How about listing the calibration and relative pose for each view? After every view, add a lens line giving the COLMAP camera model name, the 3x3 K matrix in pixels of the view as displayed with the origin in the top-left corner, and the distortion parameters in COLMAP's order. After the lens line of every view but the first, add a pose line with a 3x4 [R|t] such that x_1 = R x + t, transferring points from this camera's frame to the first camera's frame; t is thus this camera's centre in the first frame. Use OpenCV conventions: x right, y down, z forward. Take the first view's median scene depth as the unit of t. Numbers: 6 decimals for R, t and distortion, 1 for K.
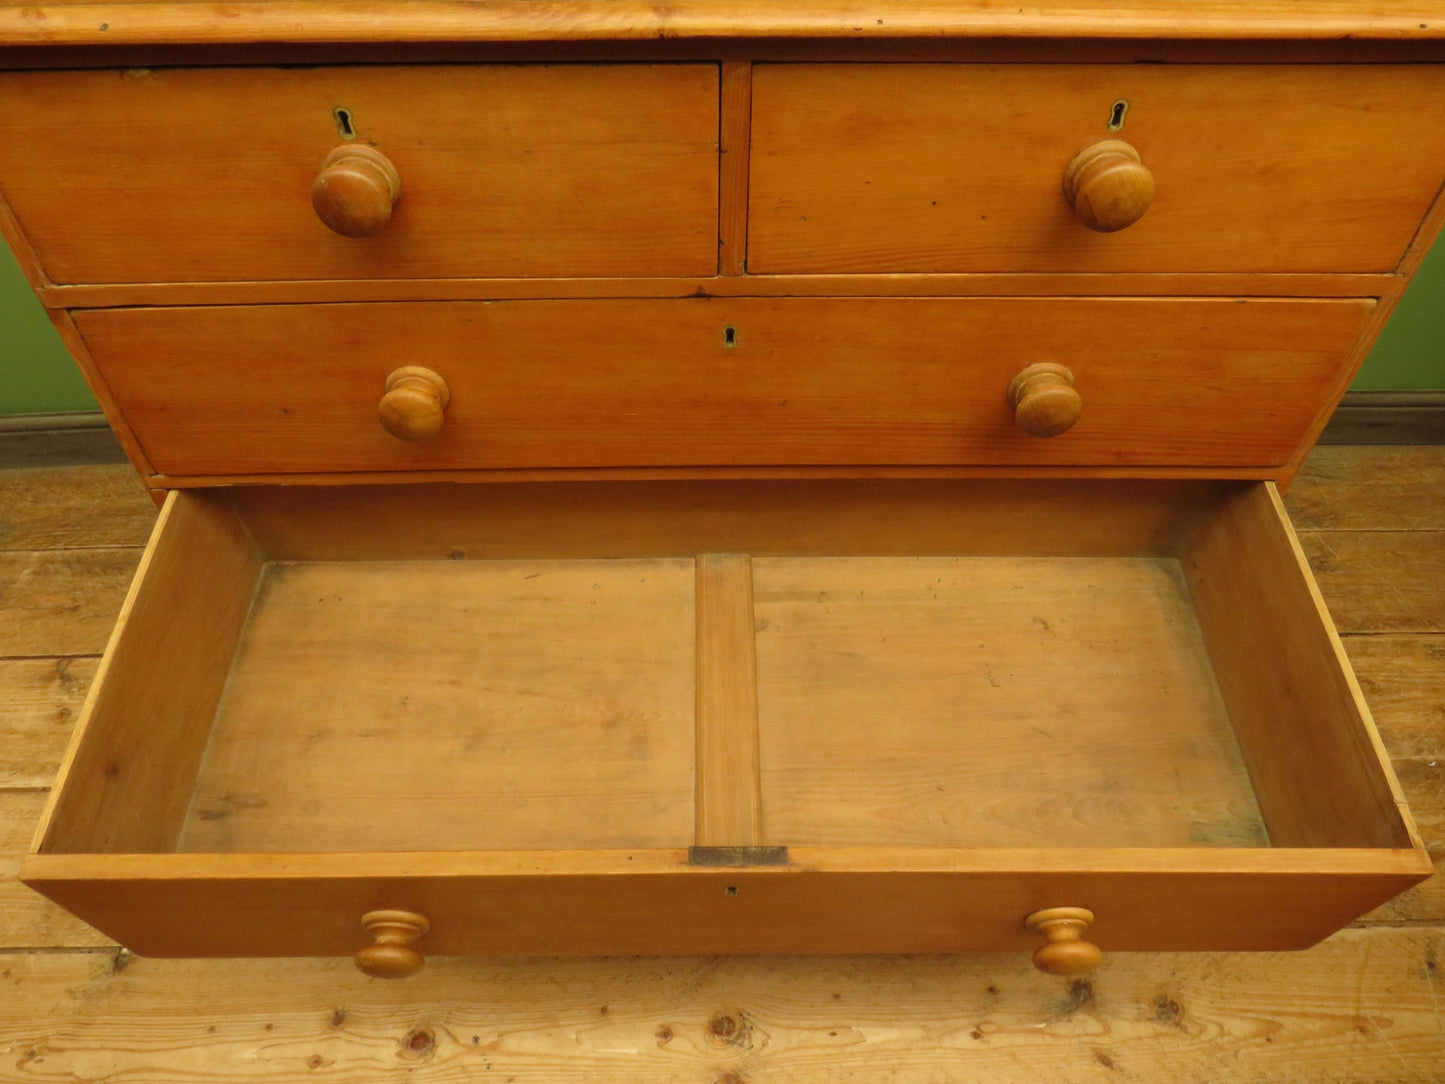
lens RADIAL K [[1033.4, 0, 722.0], [0, 1033.4, 543.7], [0, 0, 1]] dist [-0.027378, 0.005288]
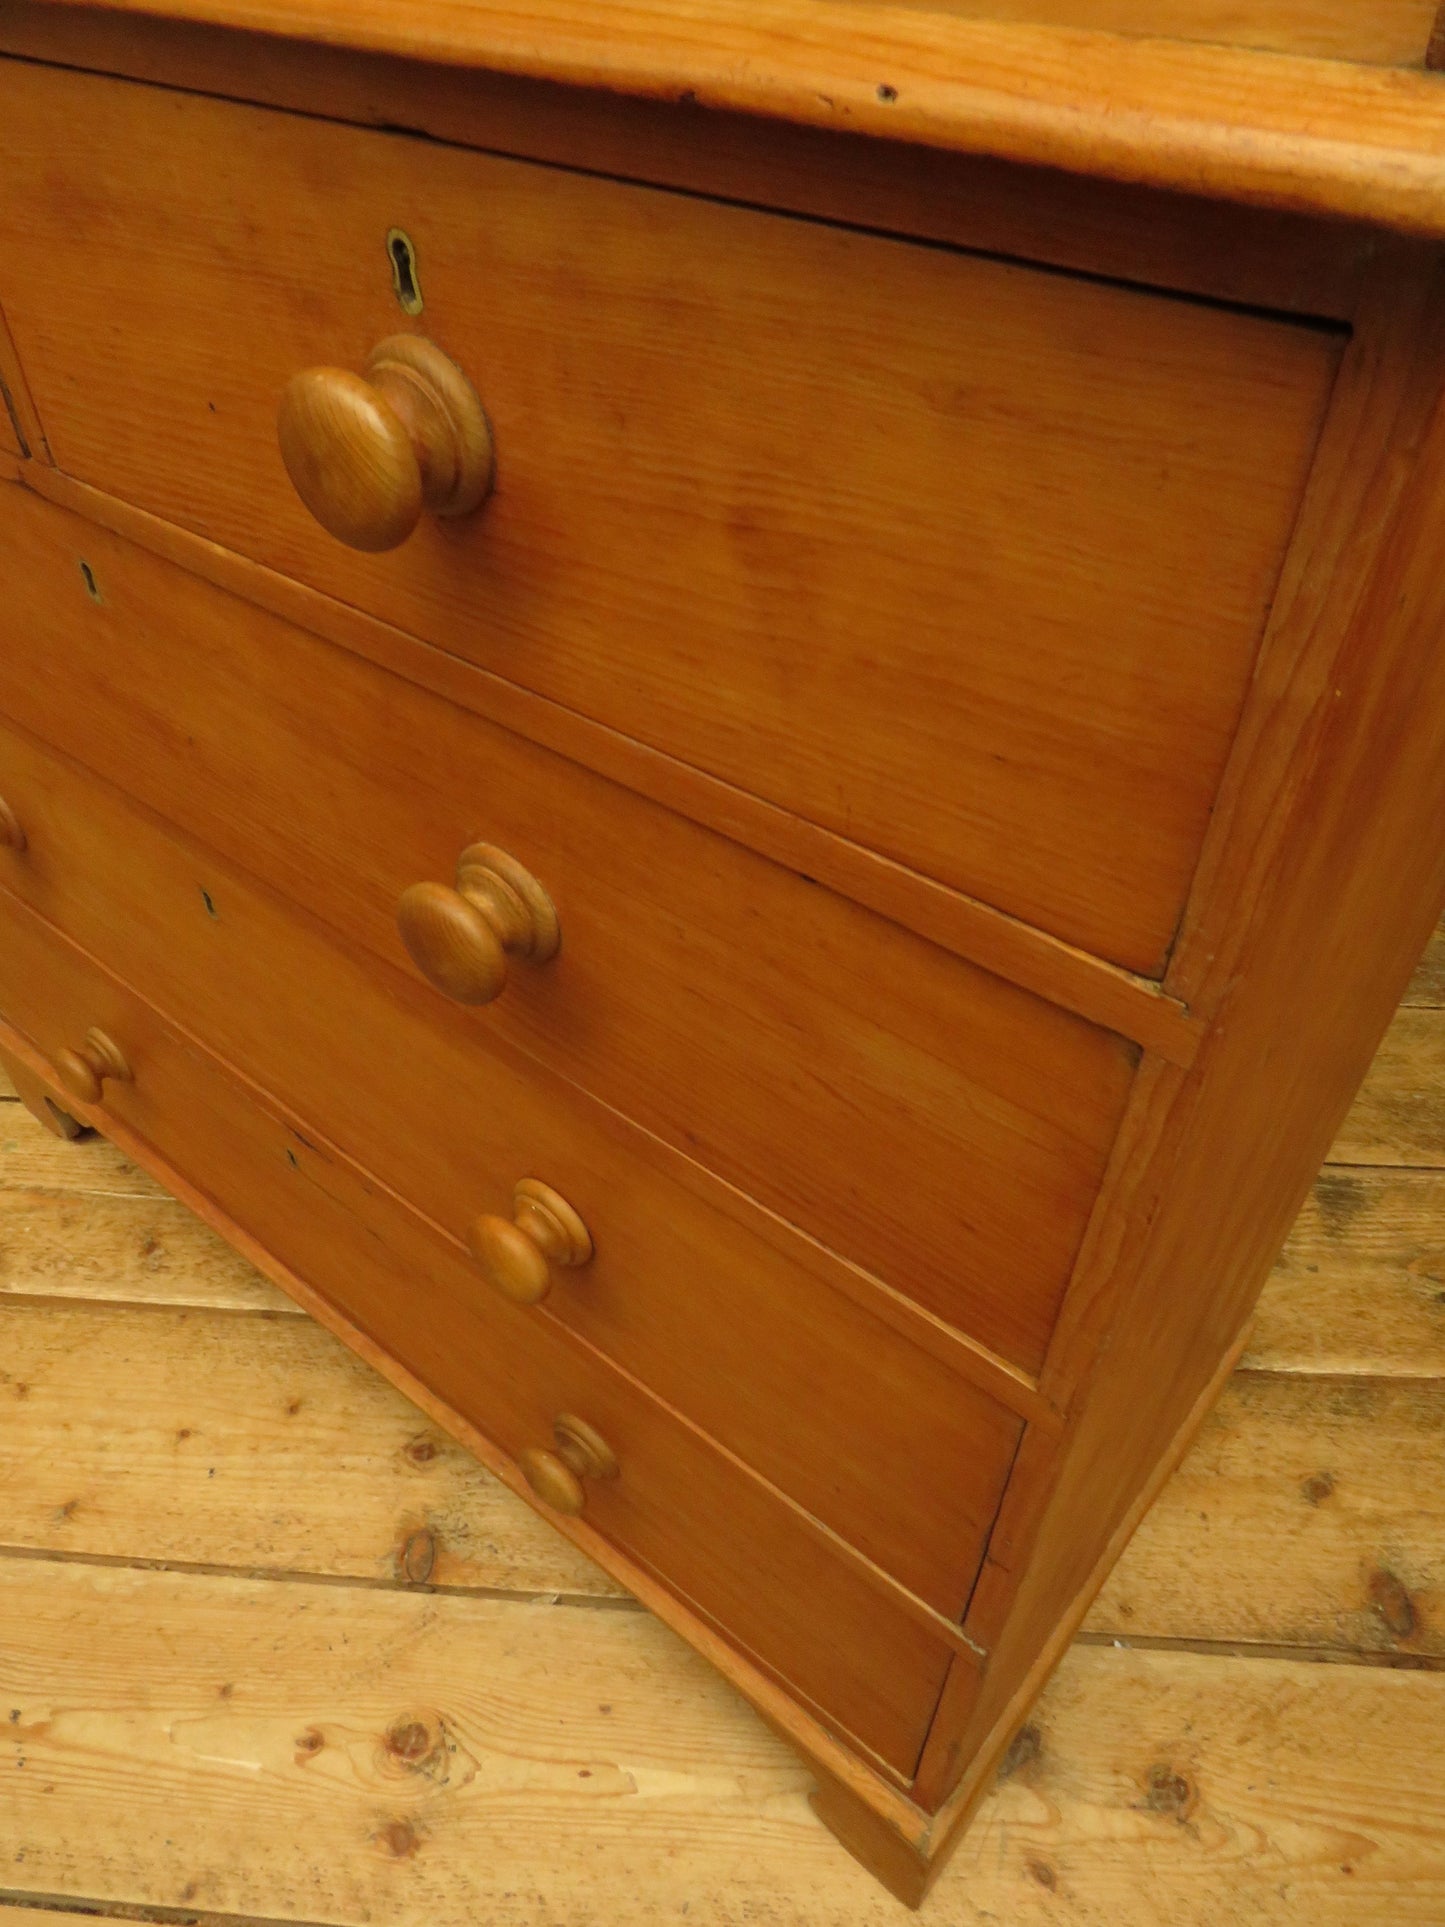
lens RADIAL K [[1378.1, 0, 721.4], [0, 1378.1, 920.3], [0, 0, 1]] dist [-0.027378, 0.005288]
pose [[0.994753, 0.051487, -0.088402, 0.237098], [-0.059691, 0.993892, -0.092815, 0.056129], [0.083083, 0.097605, 0.991751, 0.178900]]
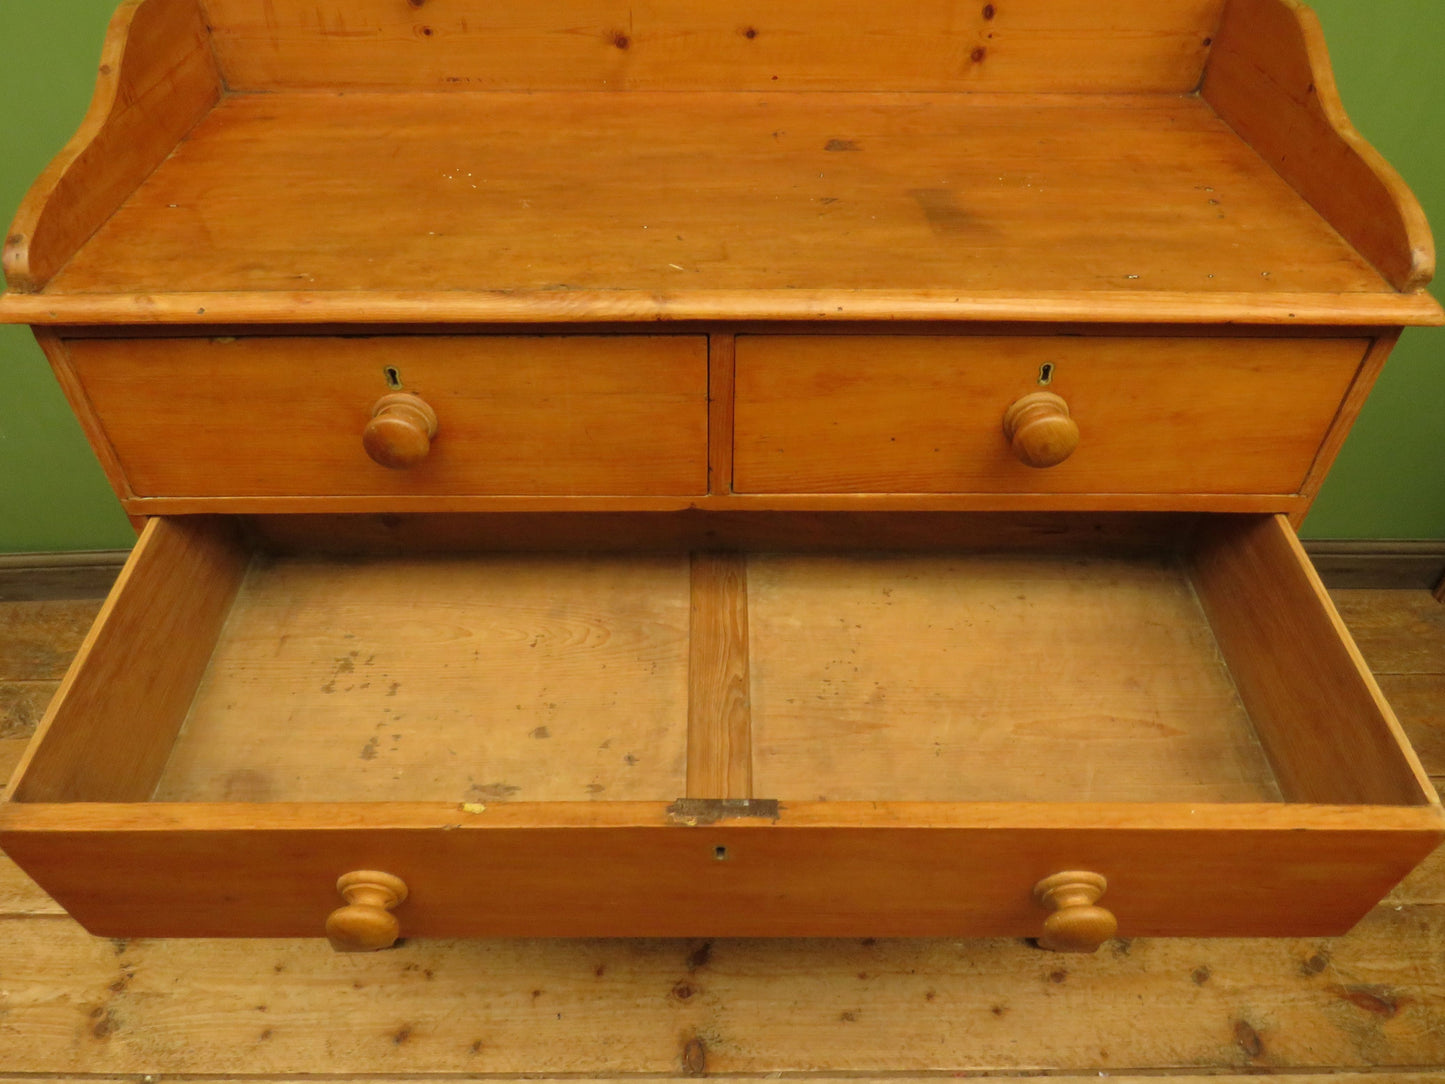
lens RADIAL K [[1033.4, 0, 721.6], [0, 1033.4, 540.2], [0, 0, 1]] dist [-0.027378, 0.005288]
pose [[0.999865, 0.008975, -0.013796, 0.018837], [-0.010210, 0.995685, -0.092234, -0.069168], [0.012909, 0.092362, 0.995642, -0.099632]]
